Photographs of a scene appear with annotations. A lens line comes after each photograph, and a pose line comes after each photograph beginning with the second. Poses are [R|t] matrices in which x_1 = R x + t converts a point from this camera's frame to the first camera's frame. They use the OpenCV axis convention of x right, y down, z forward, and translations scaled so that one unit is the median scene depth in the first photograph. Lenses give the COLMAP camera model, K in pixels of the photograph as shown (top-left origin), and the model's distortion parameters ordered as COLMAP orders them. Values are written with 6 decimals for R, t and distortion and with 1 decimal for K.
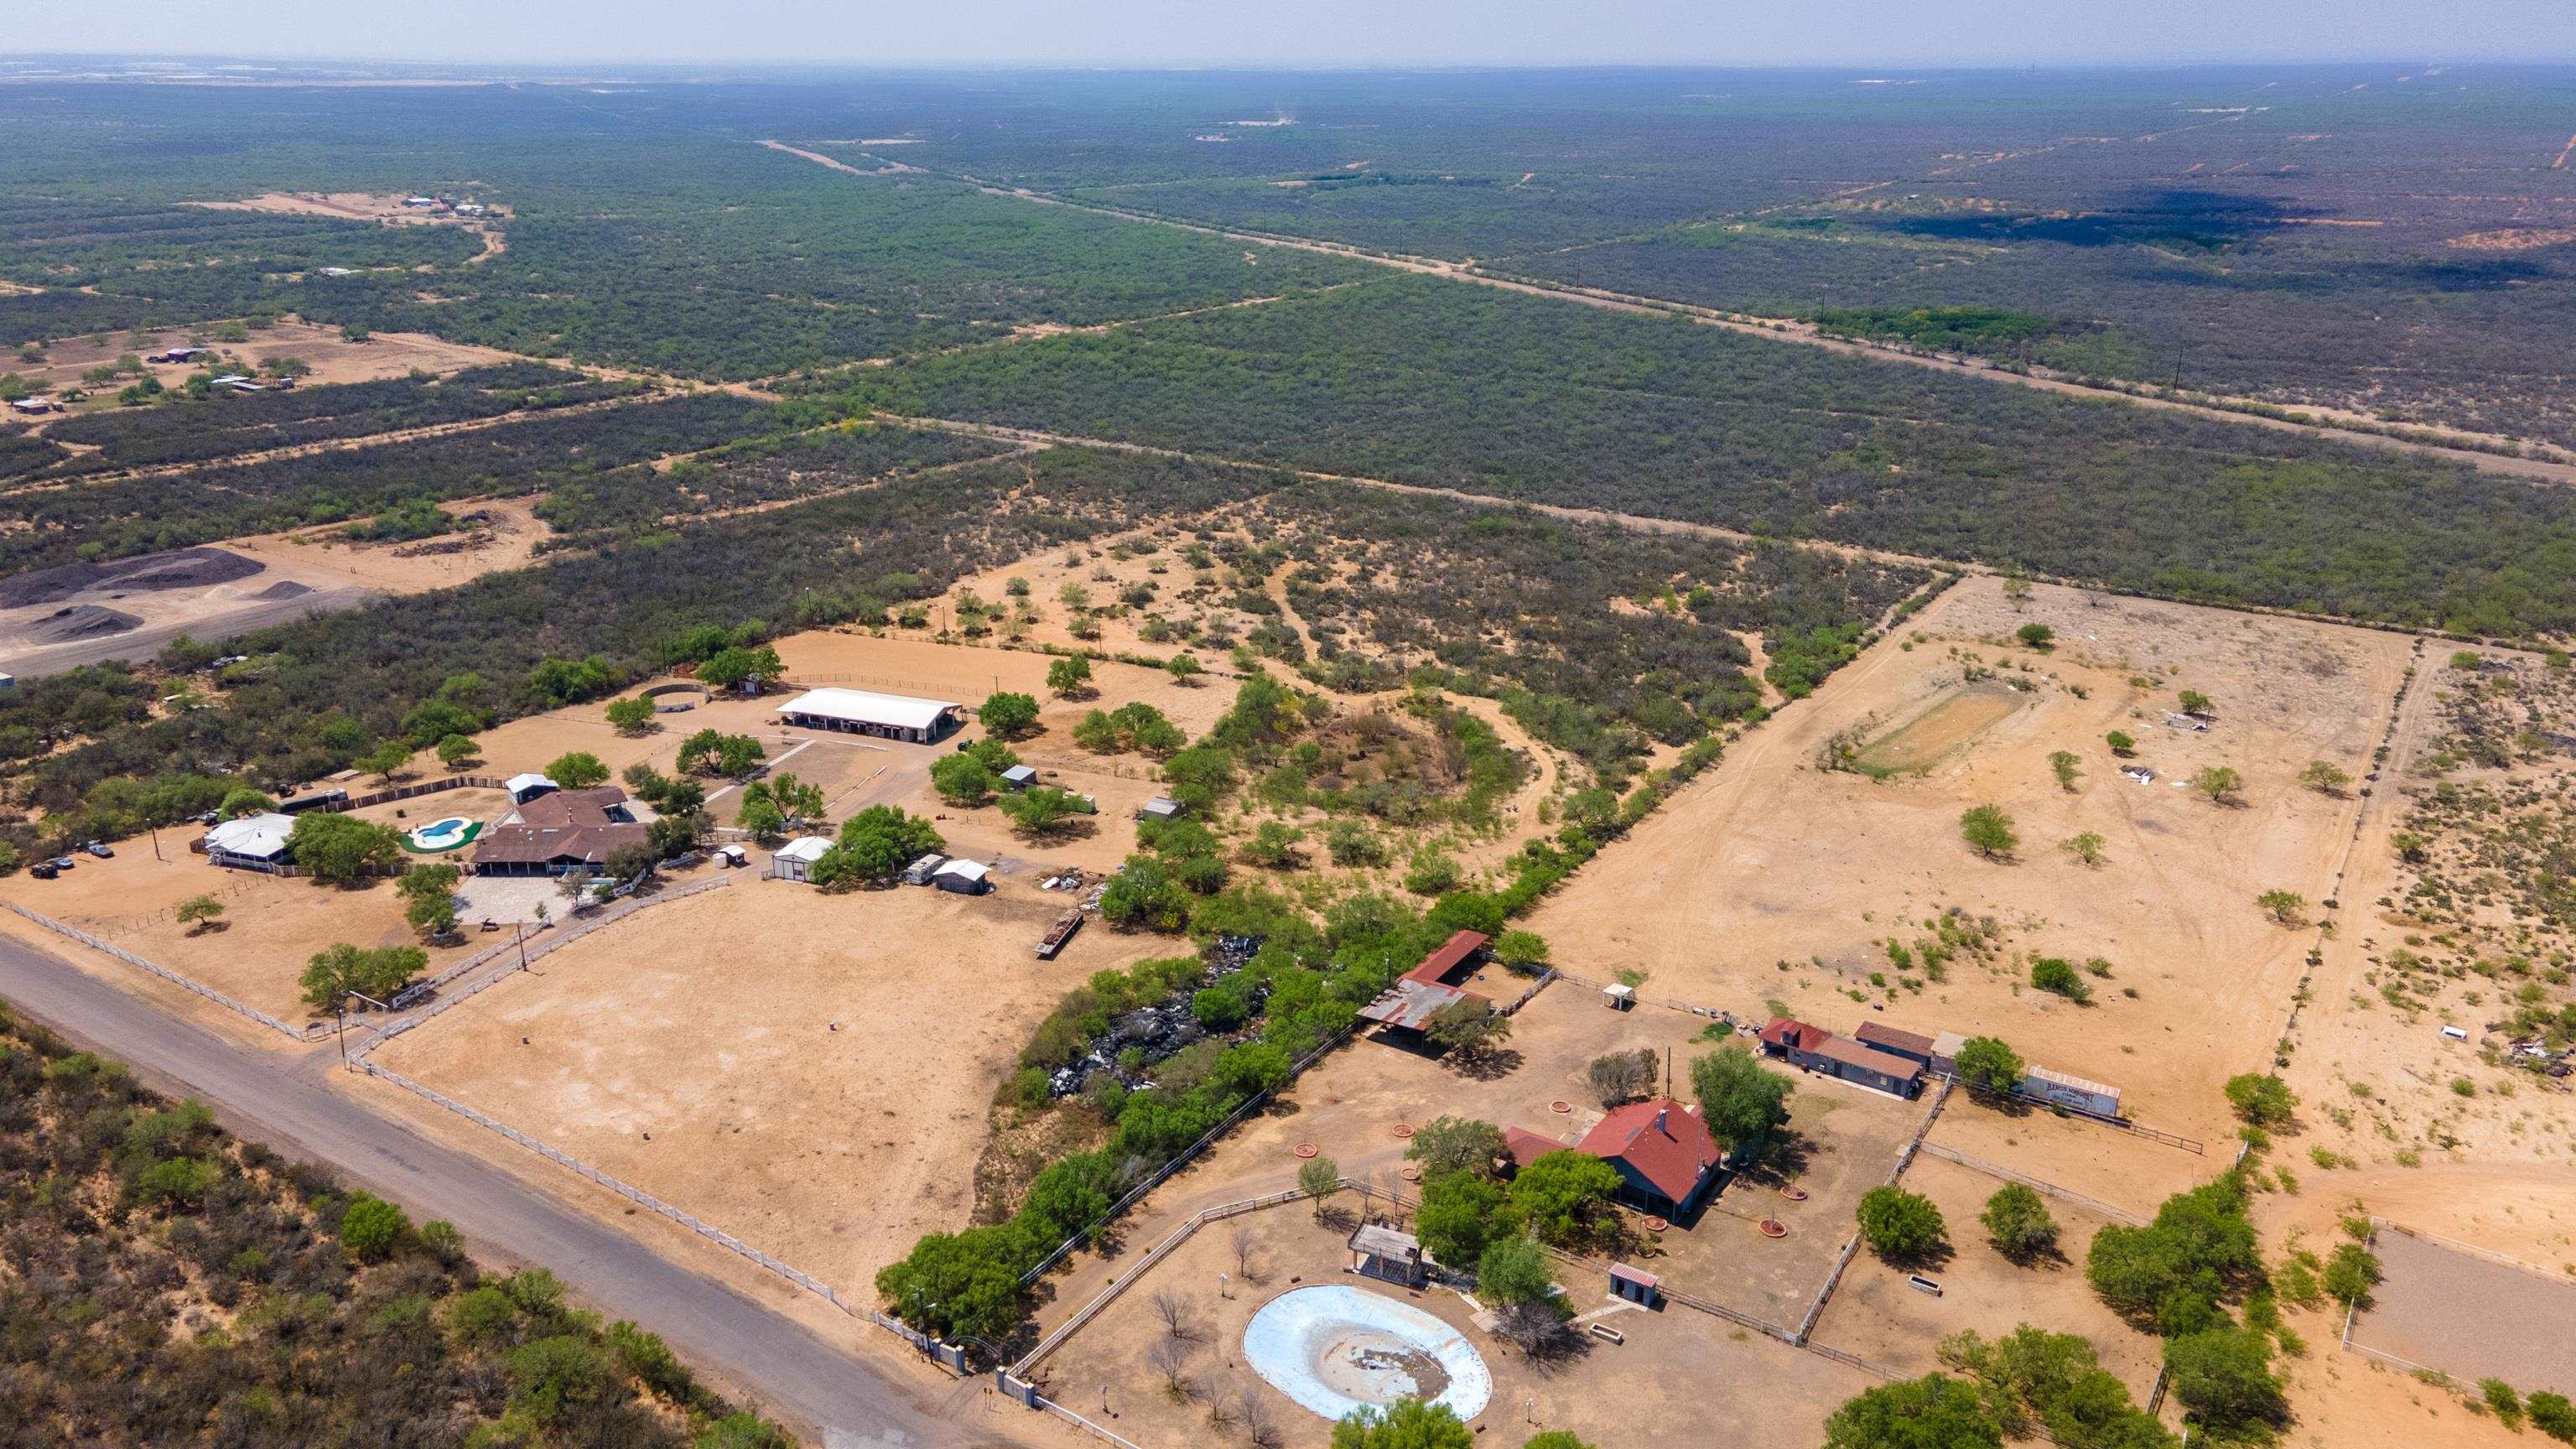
lens RADIAL K [[1867.5, 0, 1255.8], [0, 1867.5, 734.4], [0, 0, 1]] dist [0.039562, 0.005307]
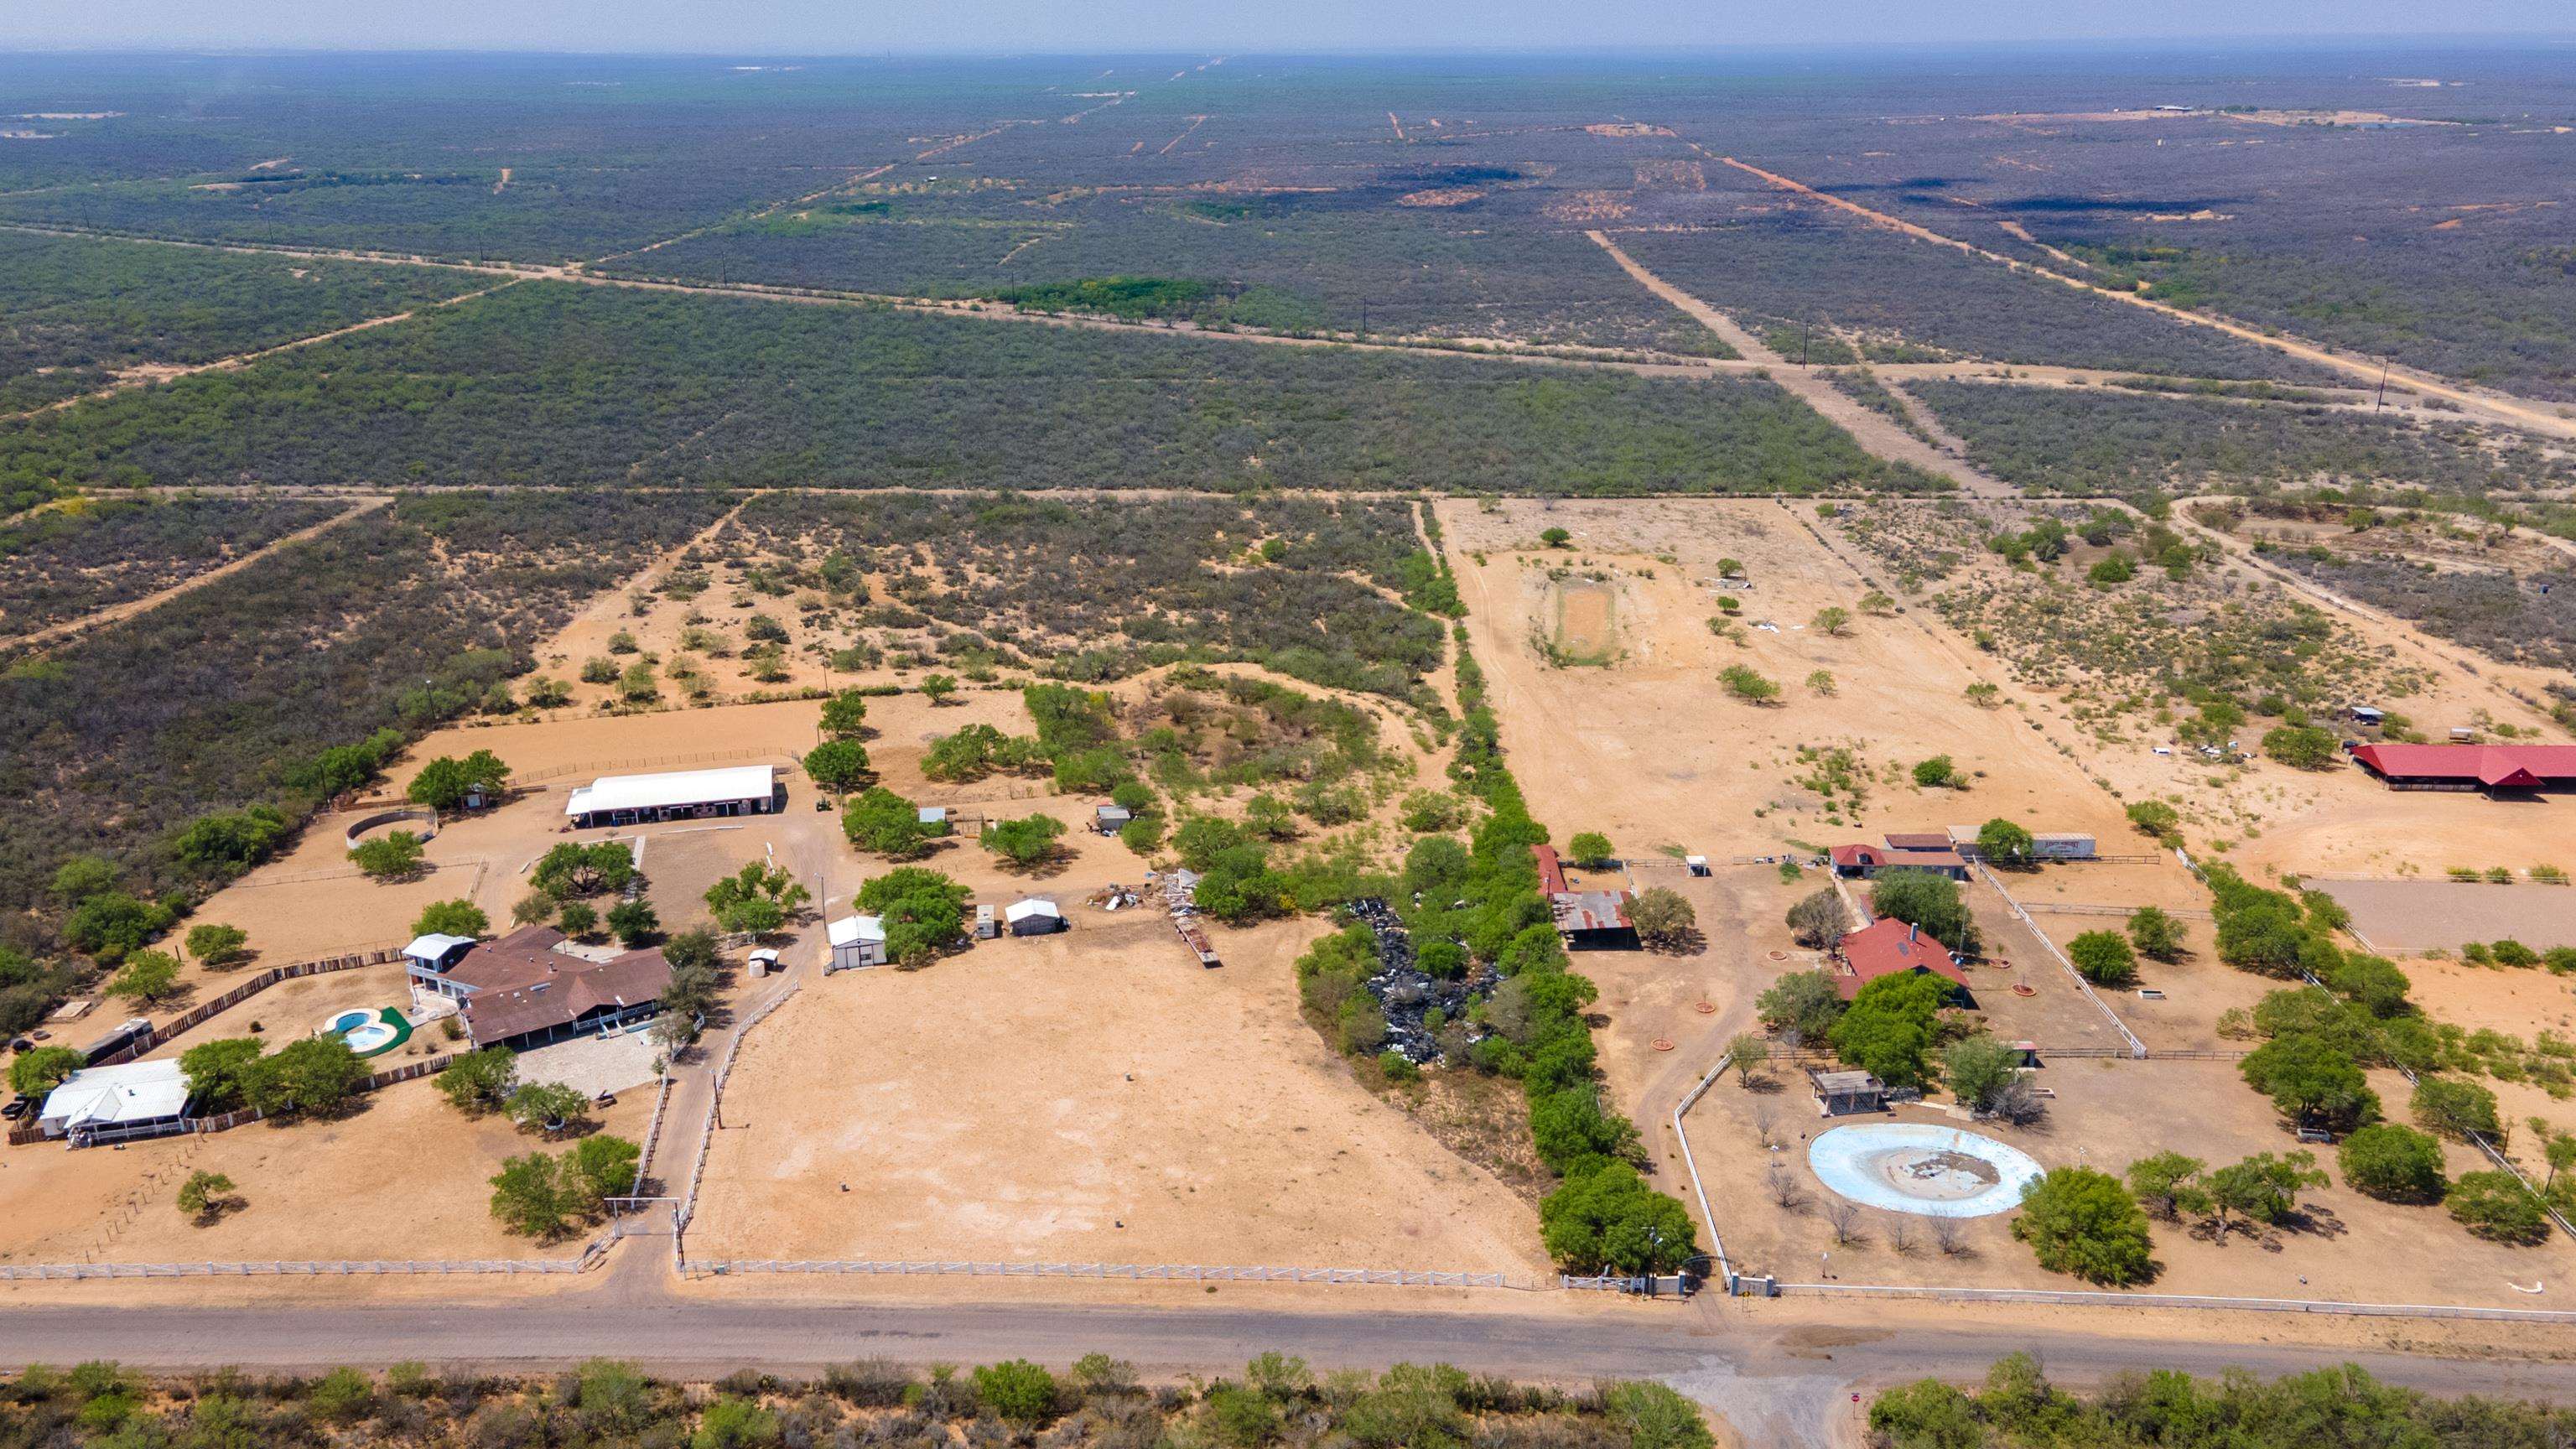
lens RADIAL K [[1930.0, 0, 1270.1], [0, 1930.0, 727.7], [0, 0, 1]] dist [0.006650, 0.083007]
pose [[0.842025, -0.186586, 0.506143, -0.458926], [0.189573, 0.980780, 0.046182, -0.033818], [-0.505031, 0.057064, 0.861212, 0.094640]]
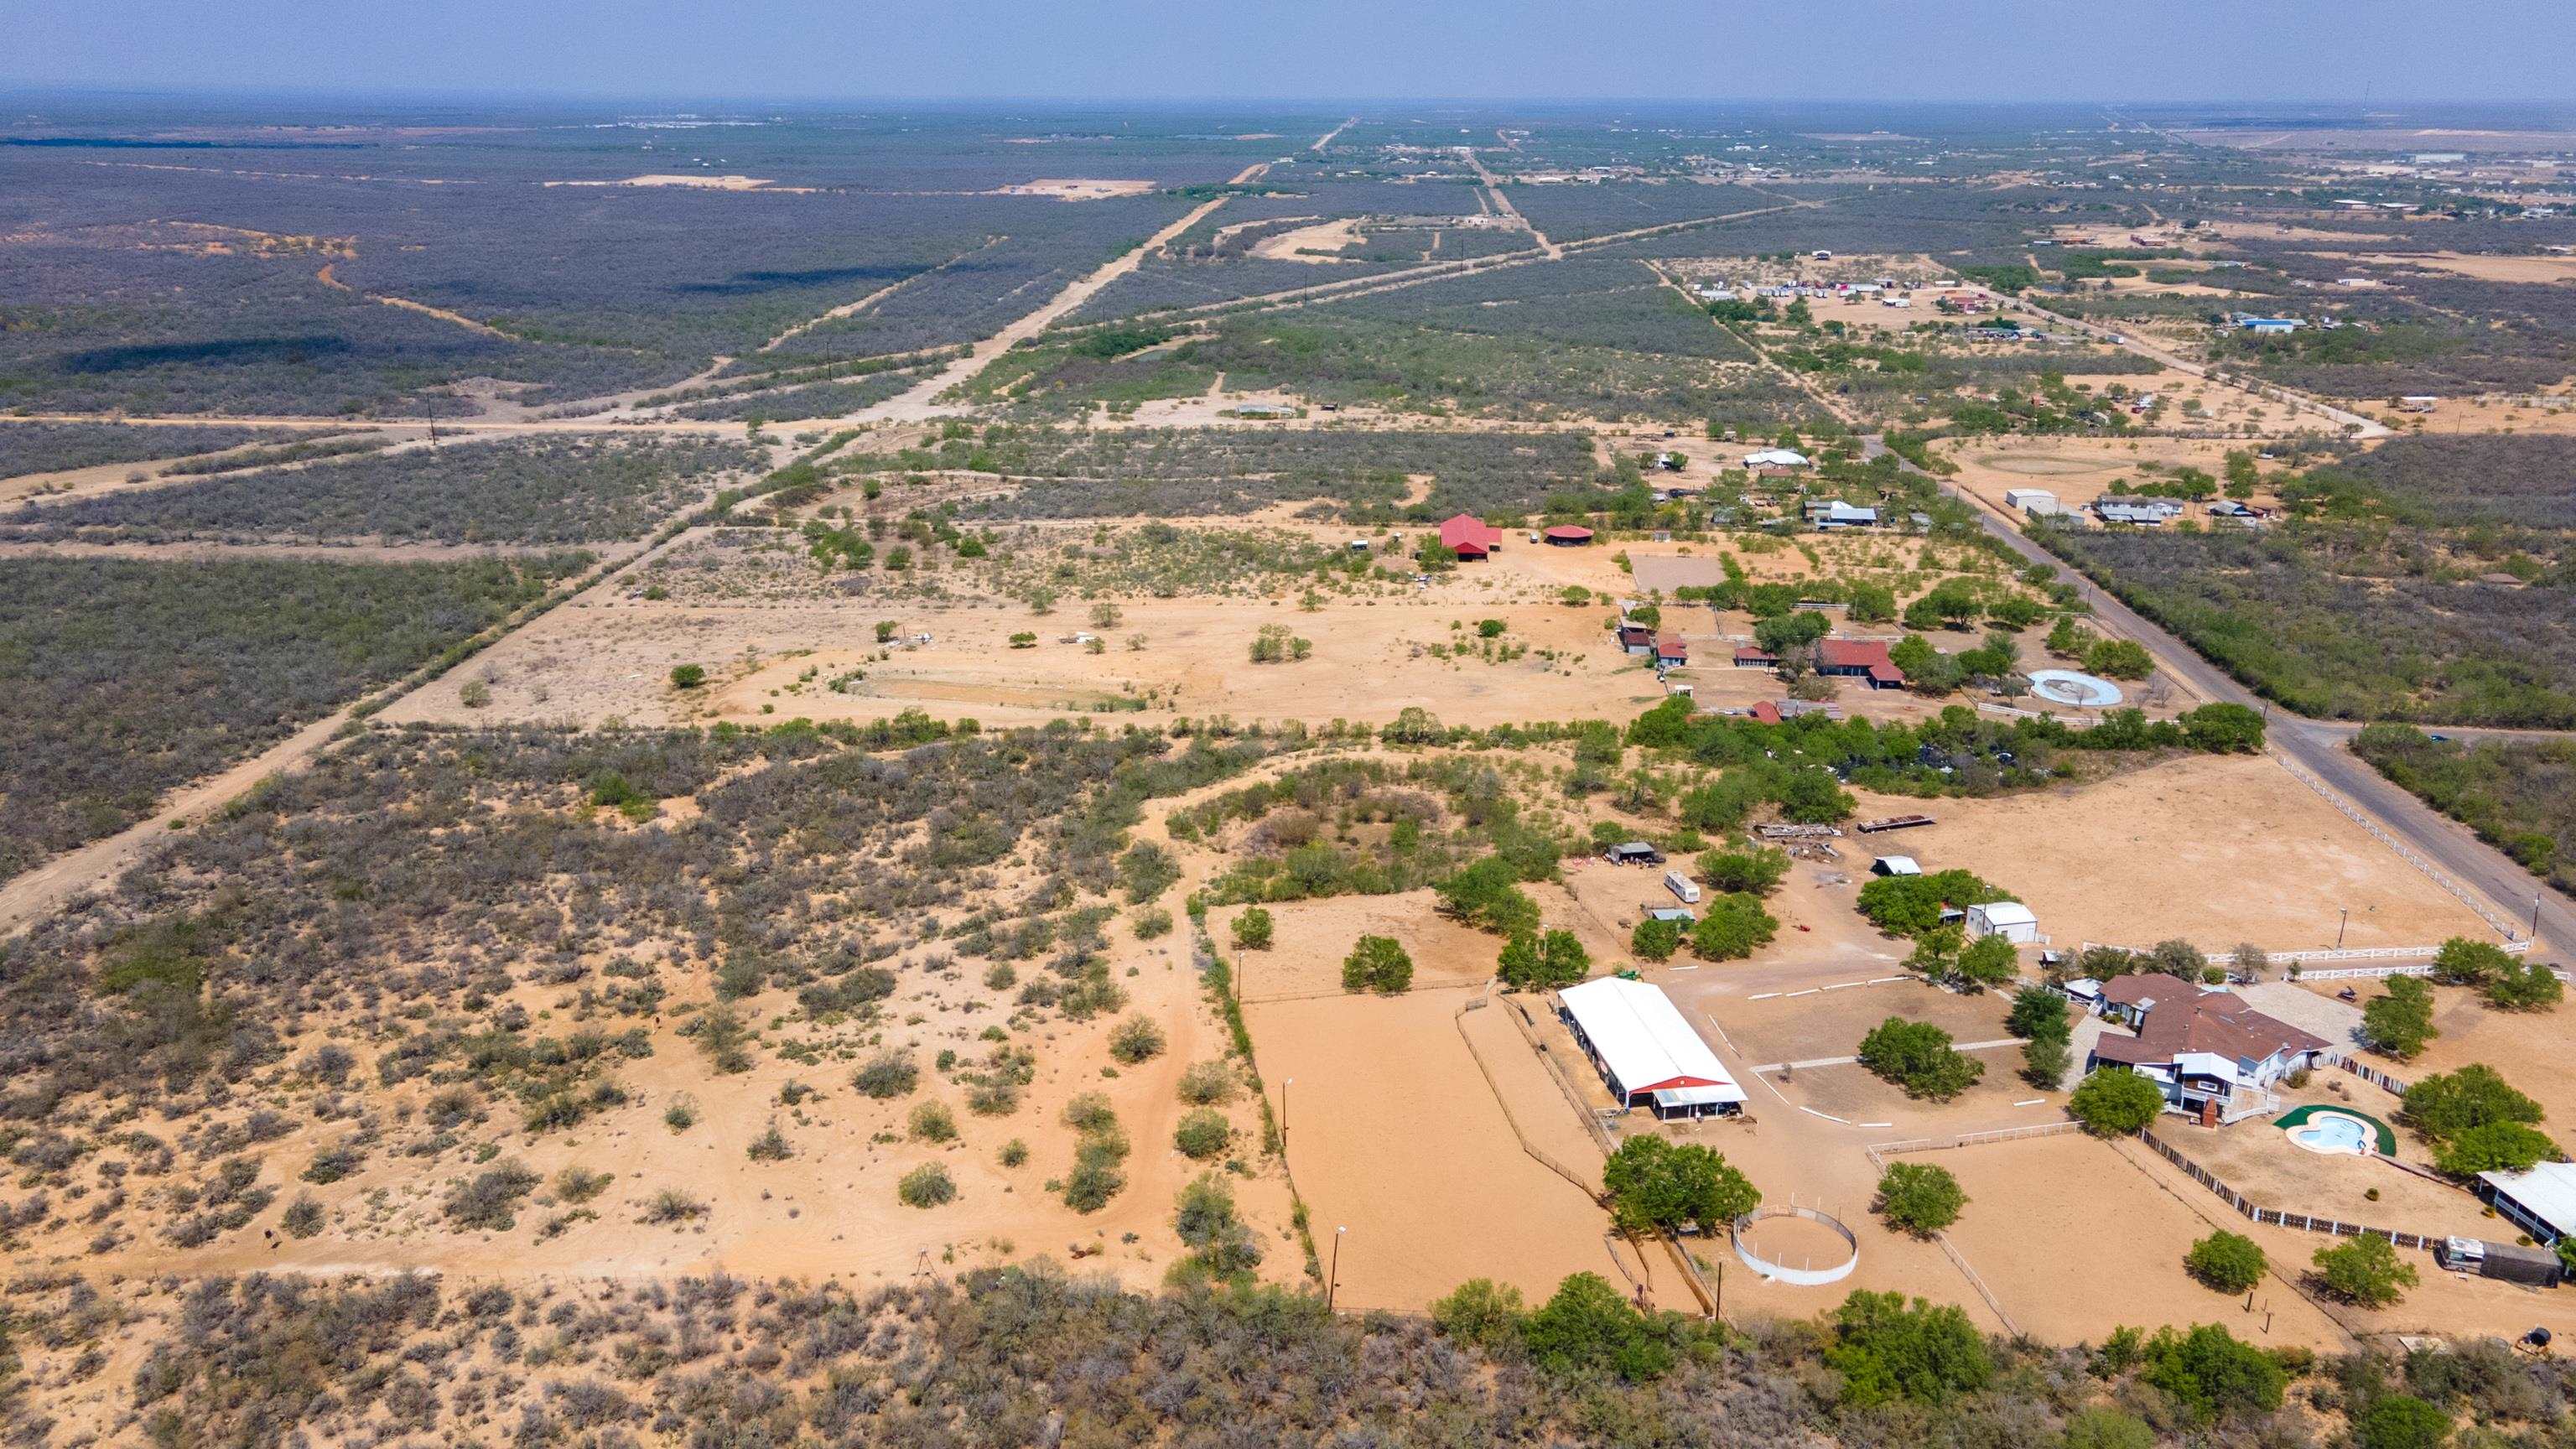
lens RADIAL K [[1930.0, 0, 1270.1], [0, 1930.0, 727.7], [0, 0, 1]] dist [0.006650, 0.083007]
pose [[-0.491251, -0.279140, 0.825078, -0.758126], [0.296192, 0.837271, 0.459617, -0.525905], [-0.819111, 0.470169, -0.328631, 1.409166]]
